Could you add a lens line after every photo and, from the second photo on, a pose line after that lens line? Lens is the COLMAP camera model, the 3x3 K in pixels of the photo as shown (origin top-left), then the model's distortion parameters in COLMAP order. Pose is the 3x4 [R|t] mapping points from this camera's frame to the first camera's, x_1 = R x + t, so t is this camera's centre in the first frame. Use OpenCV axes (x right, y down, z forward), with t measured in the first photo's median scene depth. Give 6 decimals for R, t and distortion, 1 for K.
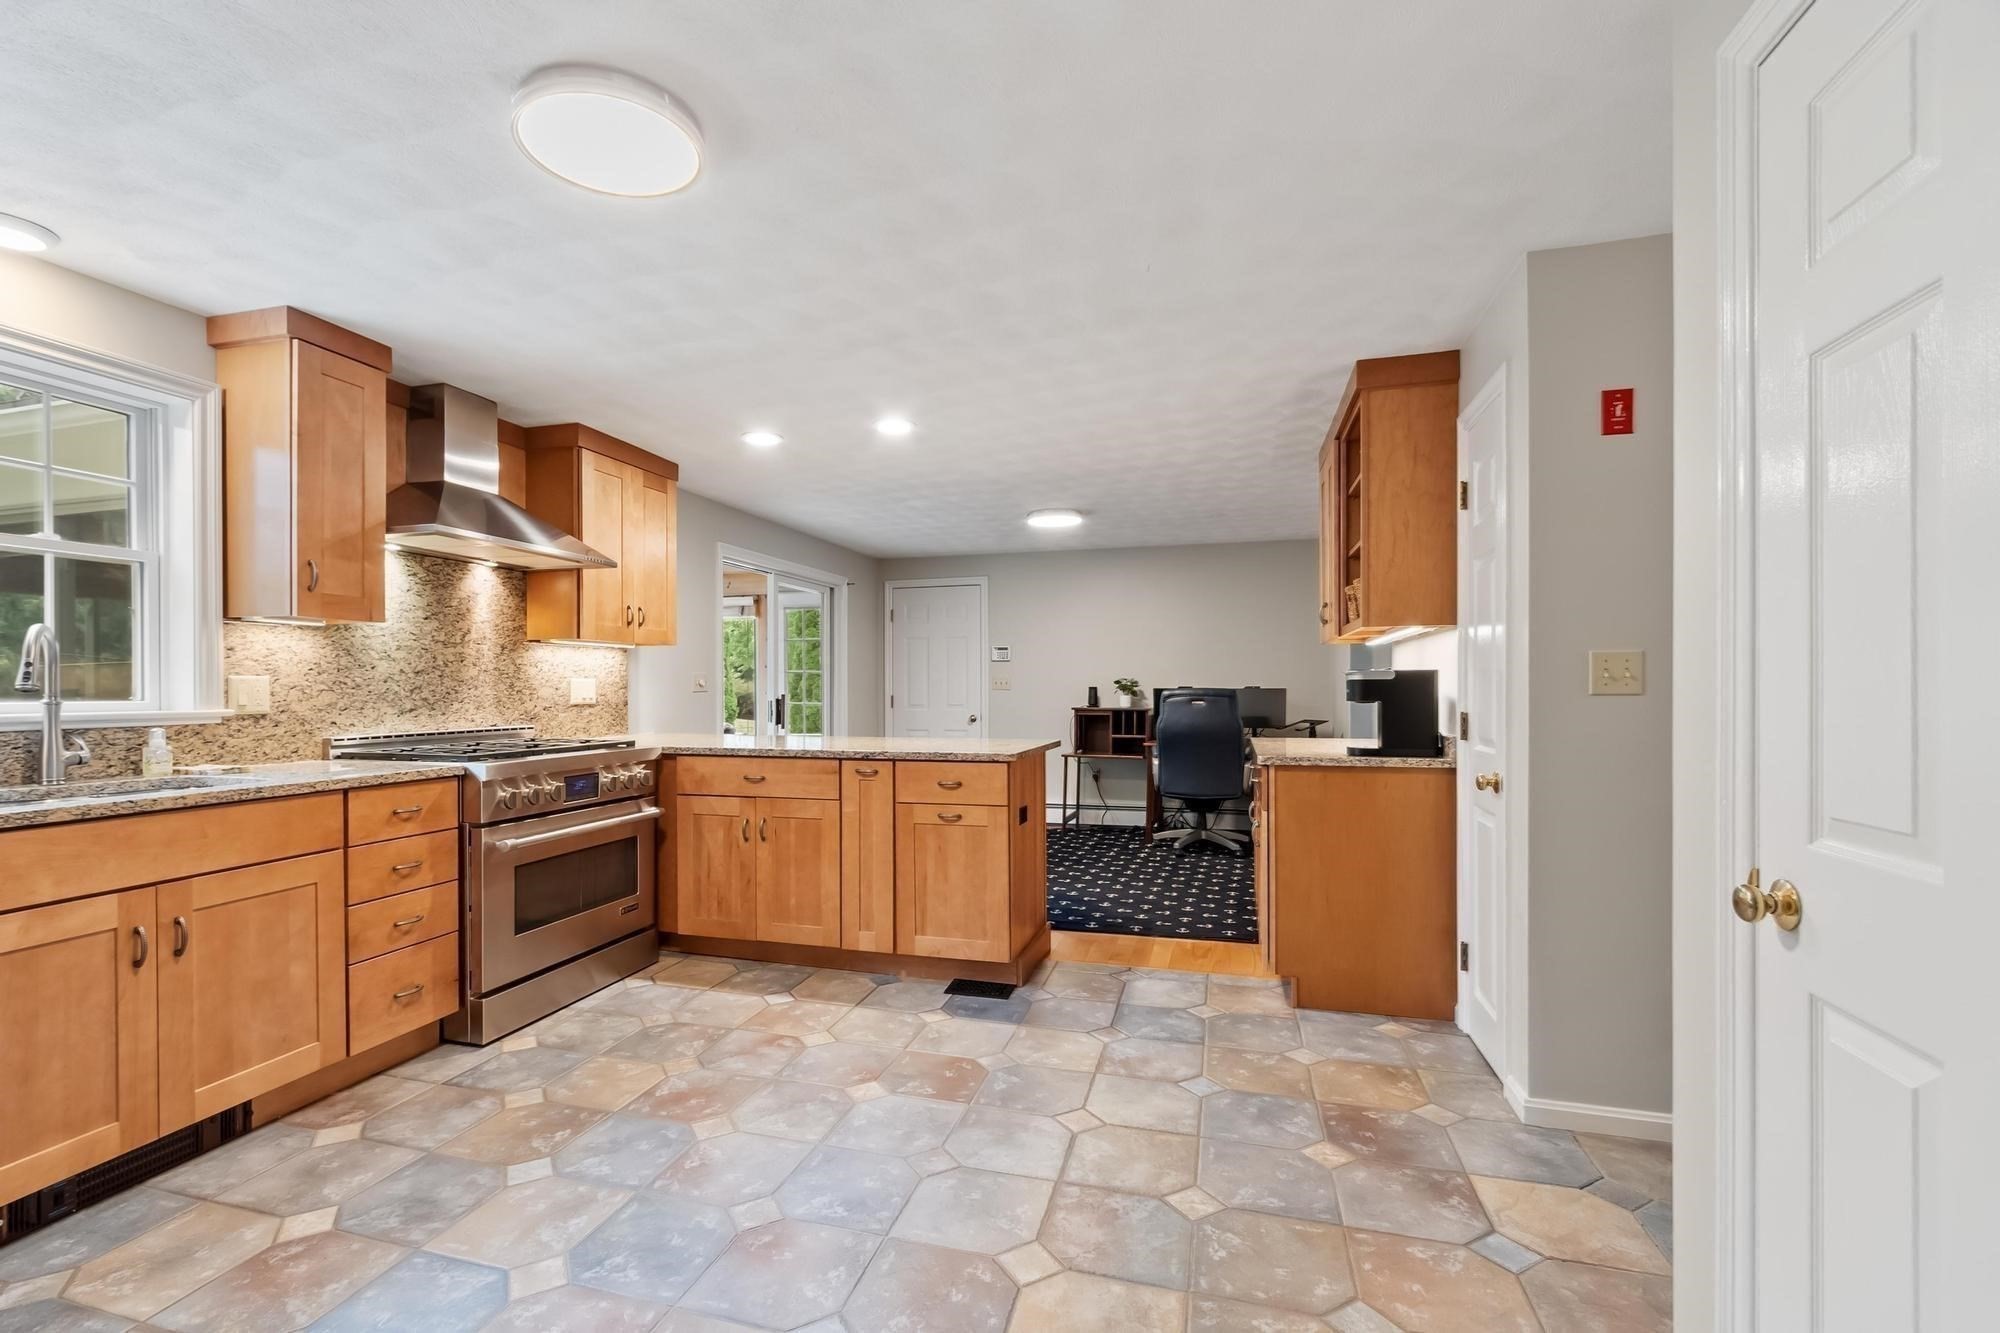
lens RADIAL K [[878.0, 0, 962.6], [0, 878.0, 688.3], [0, 0, 1]] dist [-0.002779, -0.000070]
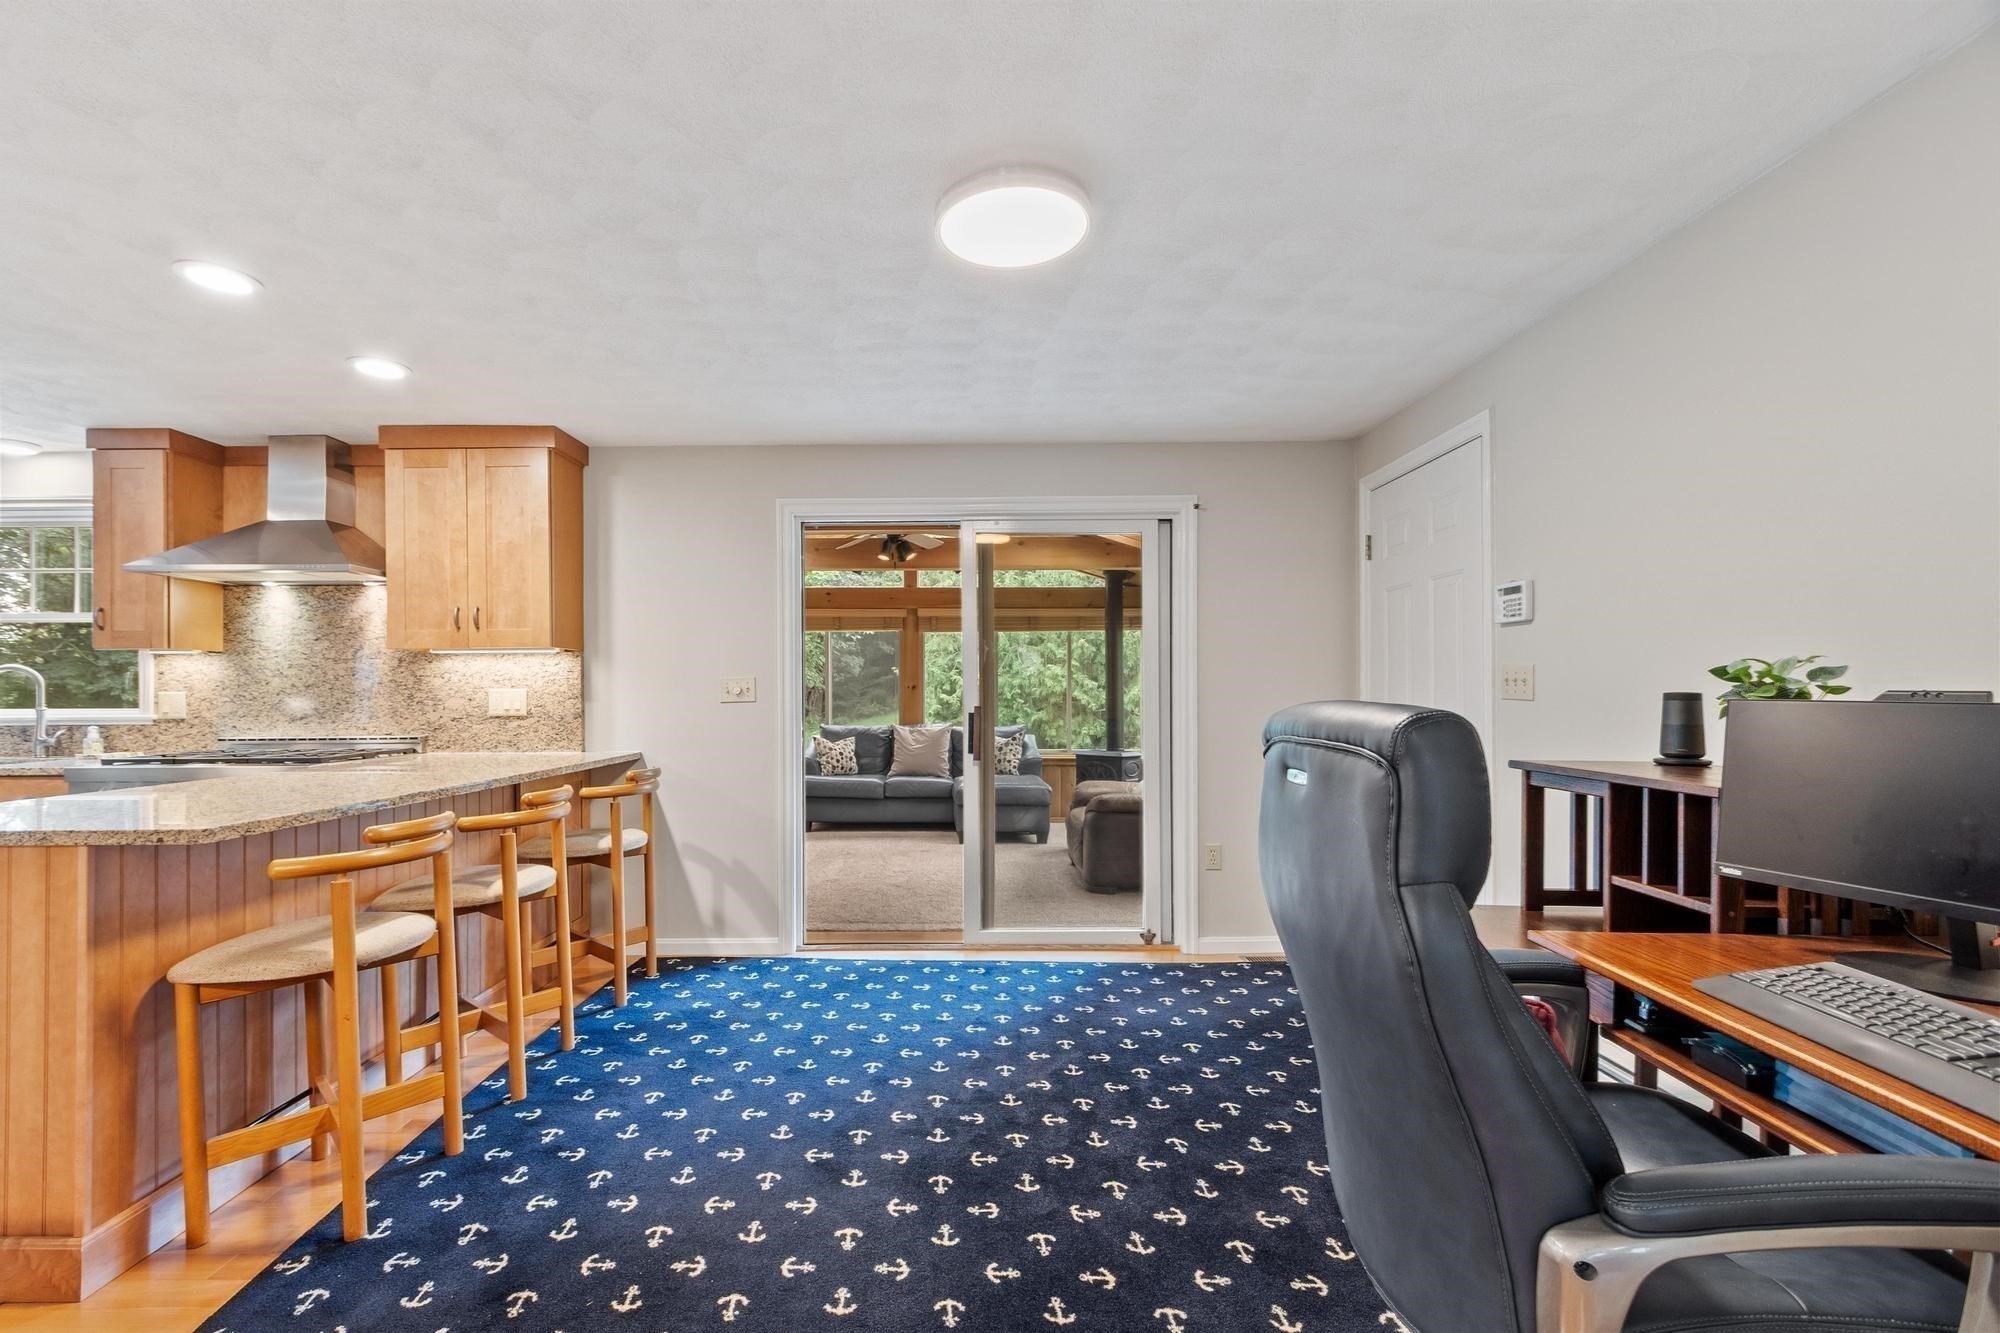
lens RADIAL K [[859.1, 0, 955.4], [0, 859.1, 696.2], [0, 0, 1]] dist [-0.000059, -0.000001]
pose [[0.283328, 0.002916, -0.959019, 0.843557], [0.004567, 0.999980, 0.004390, -0.006750], [0.959012, -0.005623, 0.283309, 1.736918]]
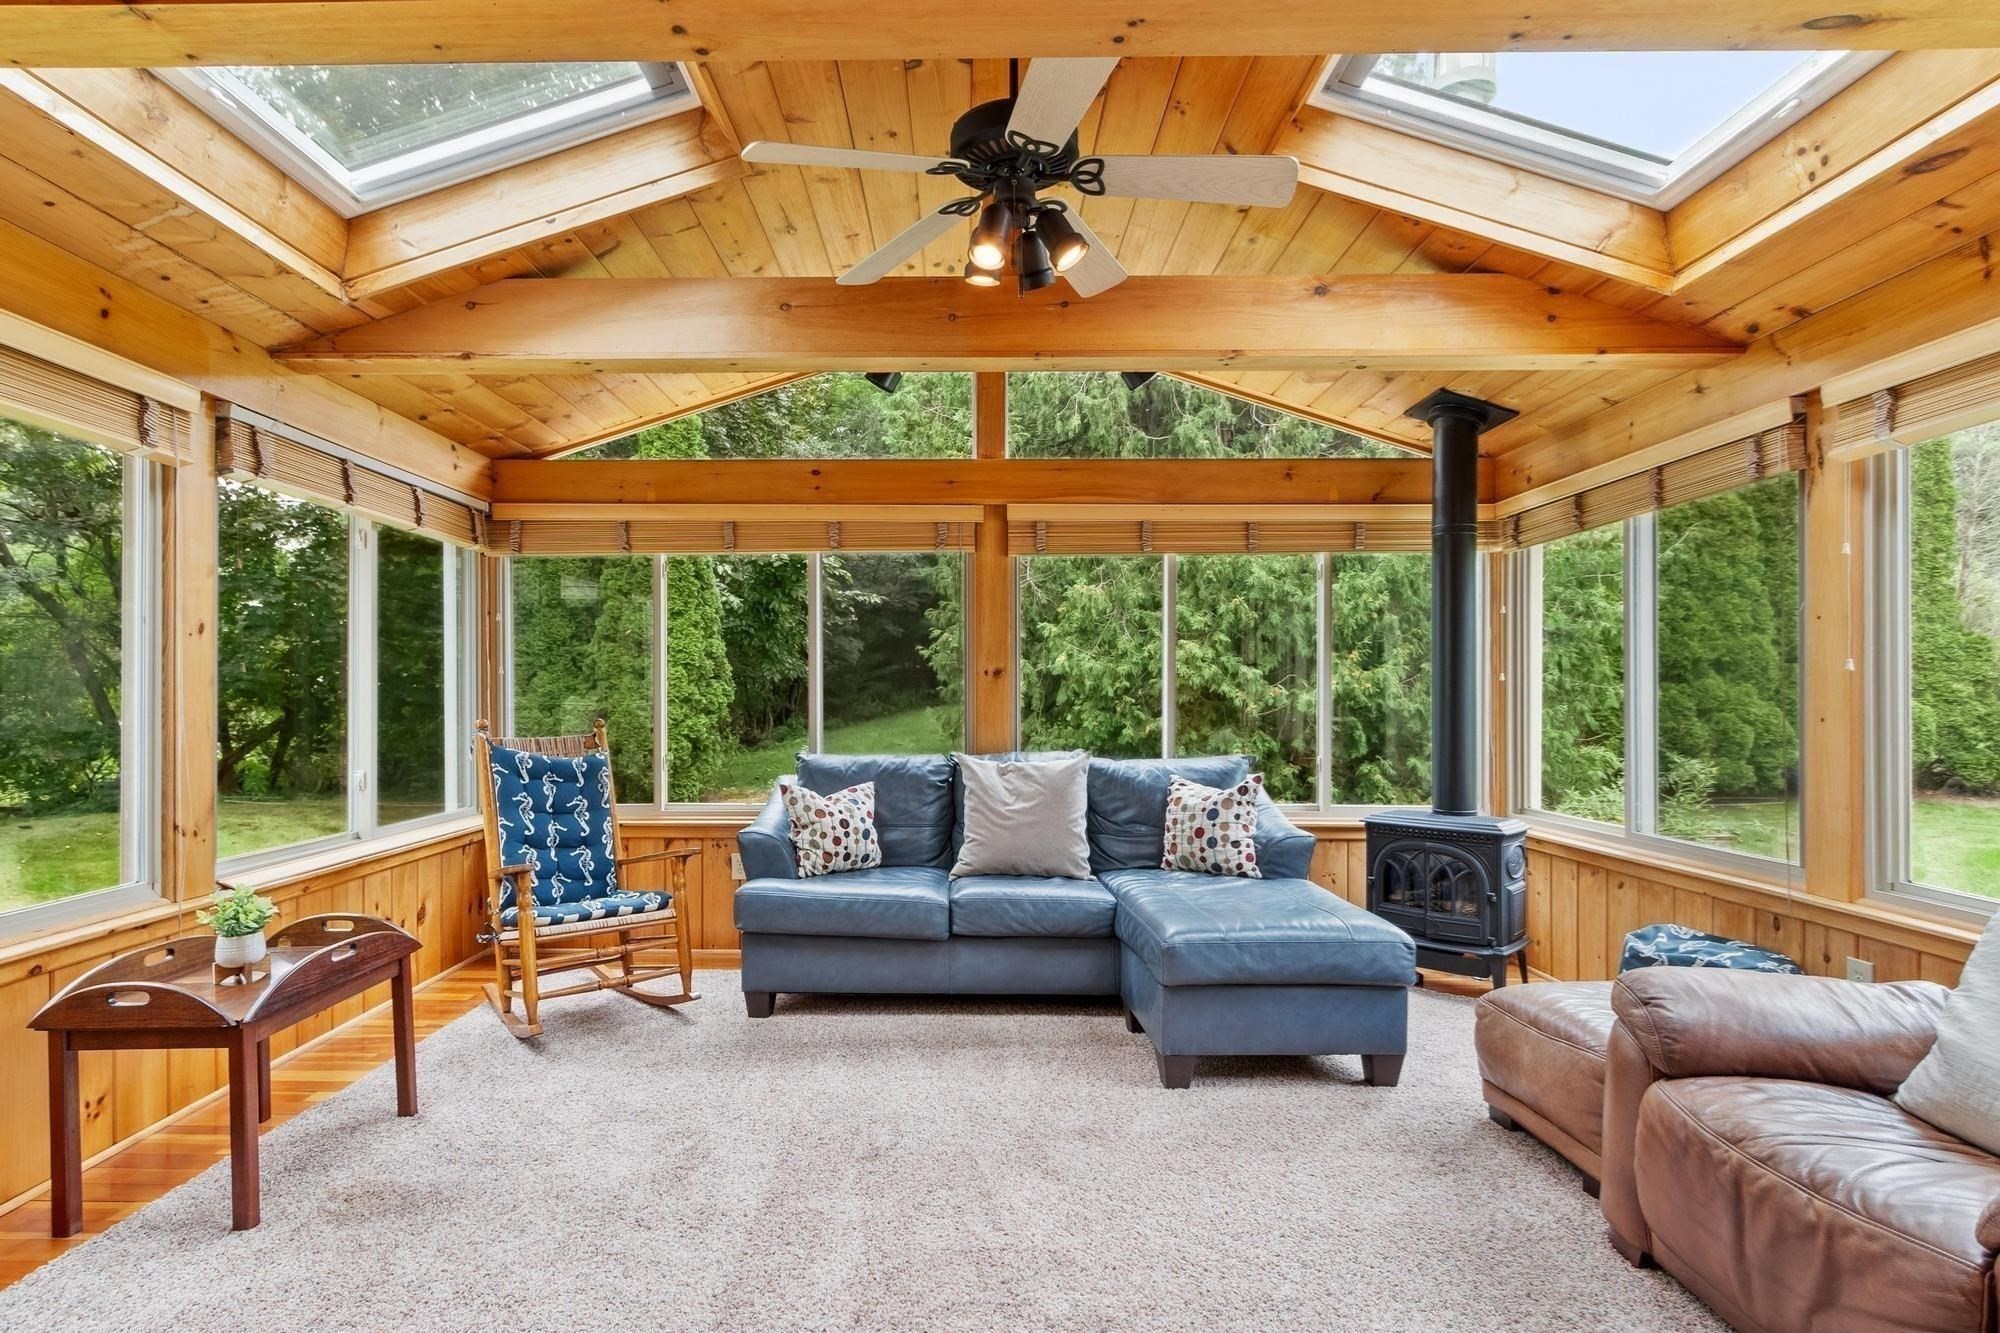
lens RADIAL K [[950.6, 0, 970.7], [0, 950.6, 690.3], [0, 0, 1]] dist [0.001210, -0.000435]
pose [[0.296243, 0.001779, -0.955111, -0.558565], [0.002090, 0.999995, 0.002510, -0.000846], [0.955110, -0.002740, 0.296237, 1.937716]]
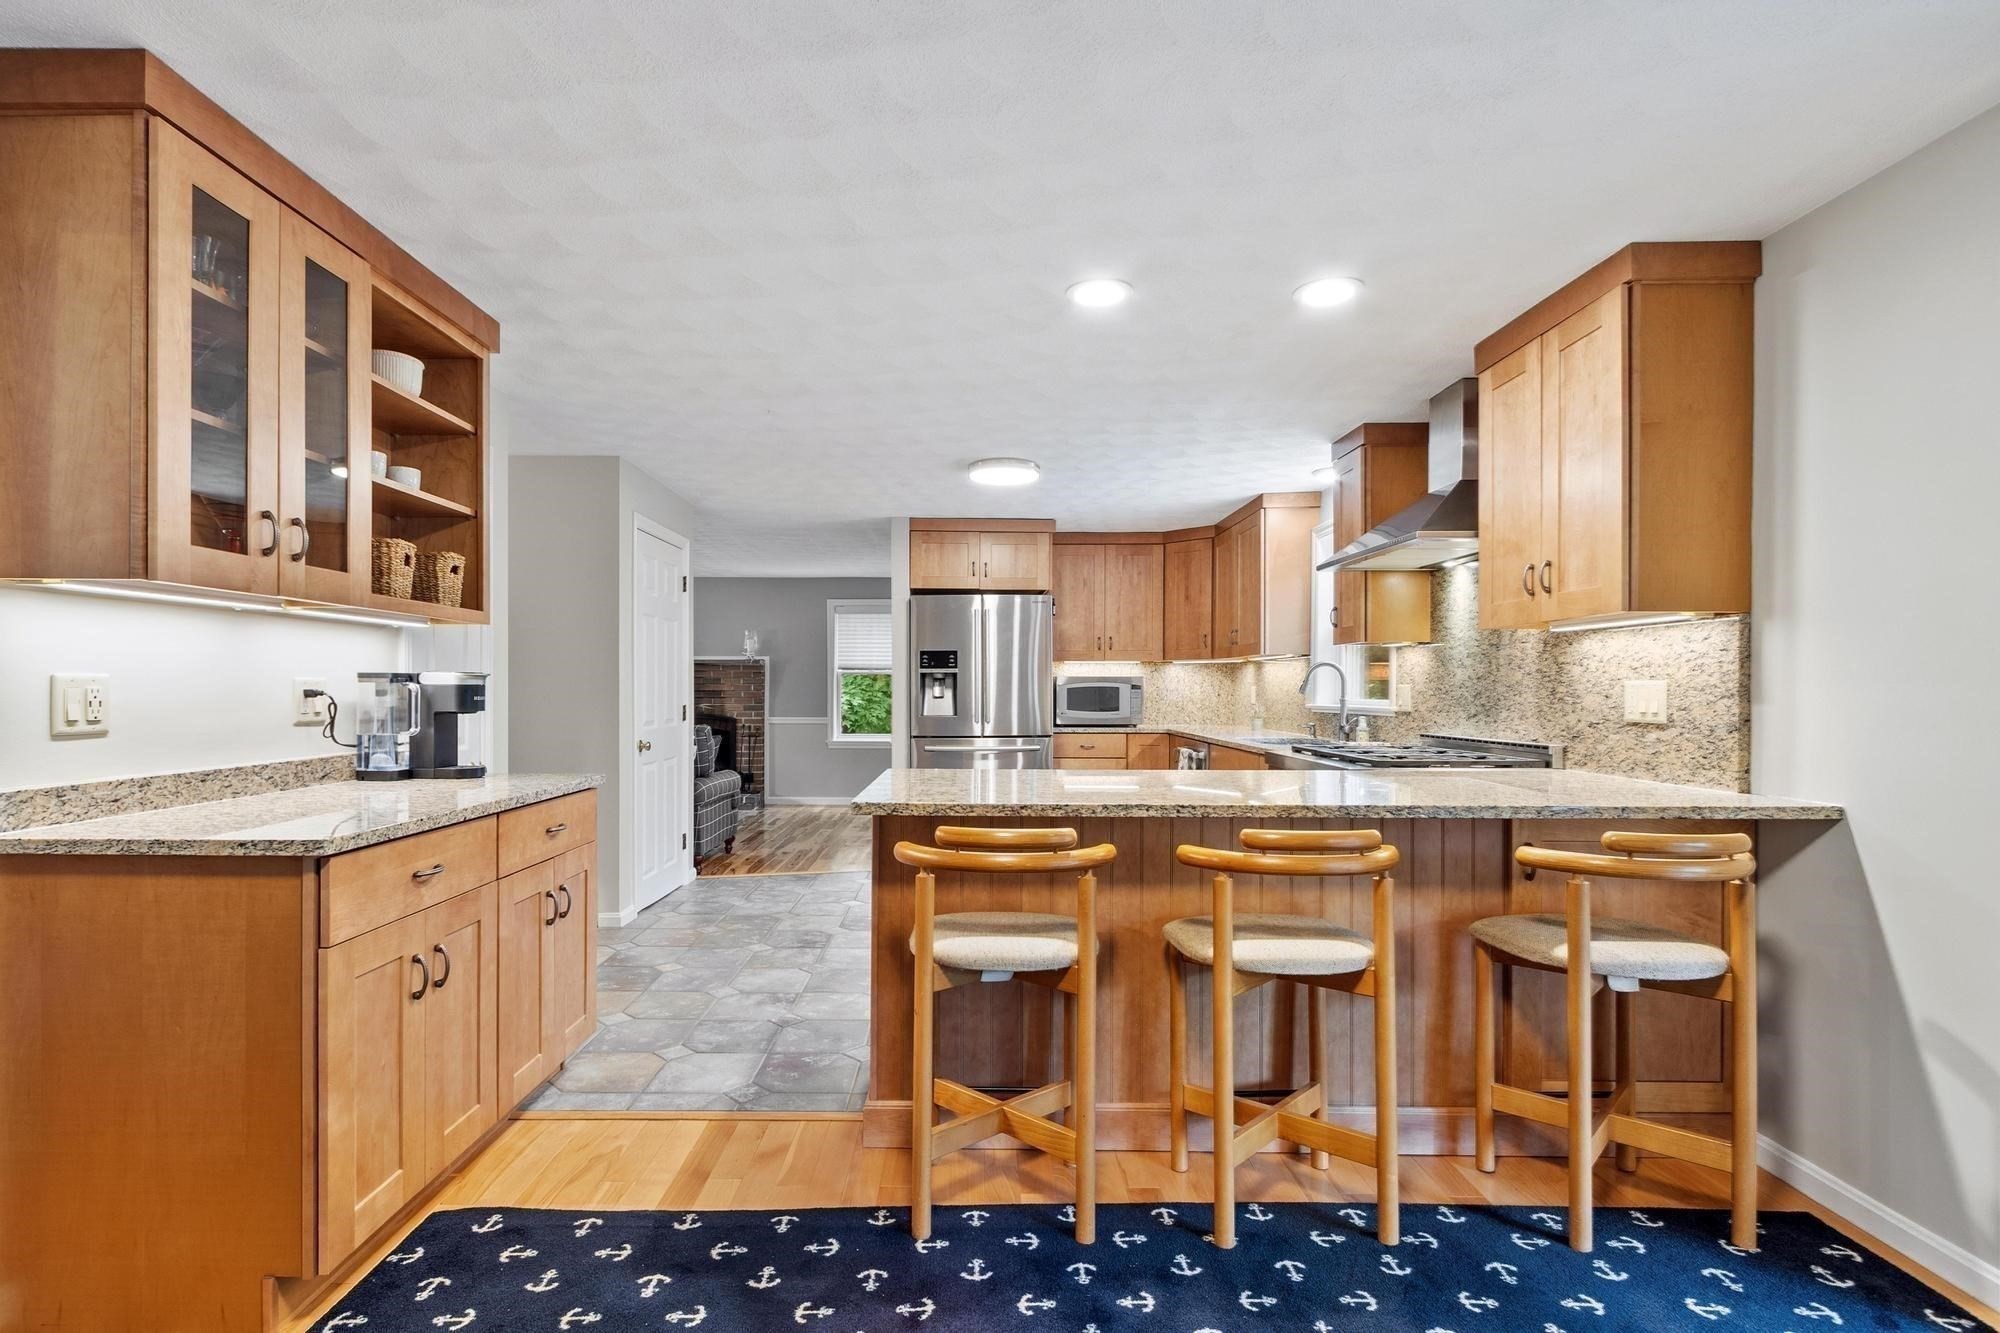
lens RADIAL K [[950.6, 0, 970.7], [0, 950.6, 690.3], [0, 0, 1]] dist [0.001210, -0.000435]
pose [[-0.958142, -0.000610, -0.286291, 0.282820], [-0.001342, 0.999996, 0.002361, -0.007161], [0.286289, 0.002646, -0.958140, 2.159779]]
